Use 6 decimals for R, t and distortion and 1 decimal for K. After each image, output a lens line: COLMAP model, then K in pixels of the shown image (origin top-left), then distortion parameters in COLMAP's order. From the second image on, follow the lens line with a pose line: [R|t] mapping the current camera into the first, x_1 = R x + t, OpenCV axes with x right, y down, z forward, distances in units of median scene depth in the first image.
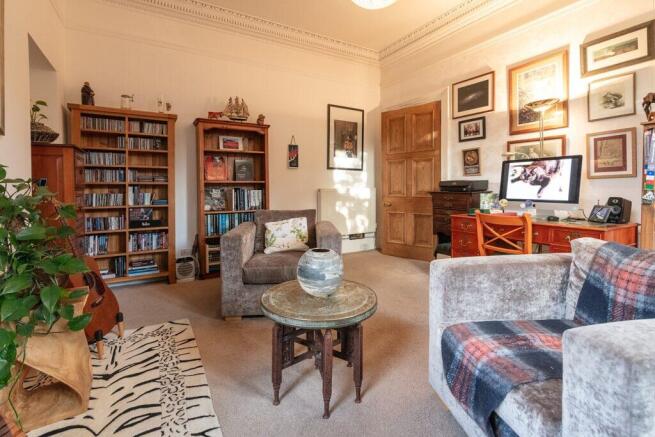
lens RADIAL K [[302.2, 0, 324.6], [0, 302.2, 184.7], [0, 0, 1]] dist [-0.001436, 0.000604]
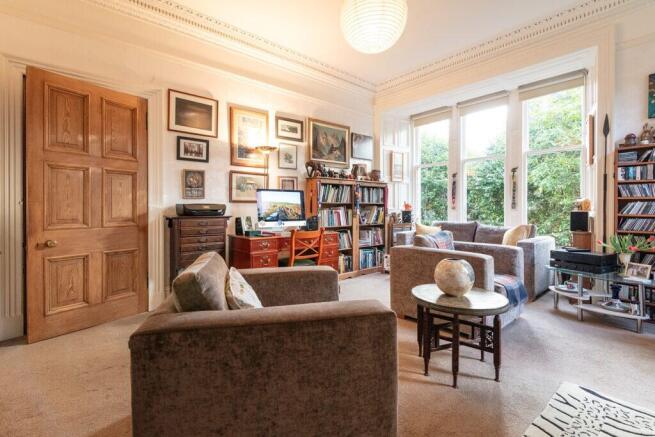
lens RADIAL K [[302.2, 0, 325.2], [0, 302.2, 208.6], [0, 0, 1]] dist [-0.001436, 0.000604]
pose [[-0.171809, 0.005568, 0.985115, -0.529947], [-0.000408, 0.999984, -0.005723, 0.006611], [-0.985130, -0.001385, -0.171803, 0.793984]]
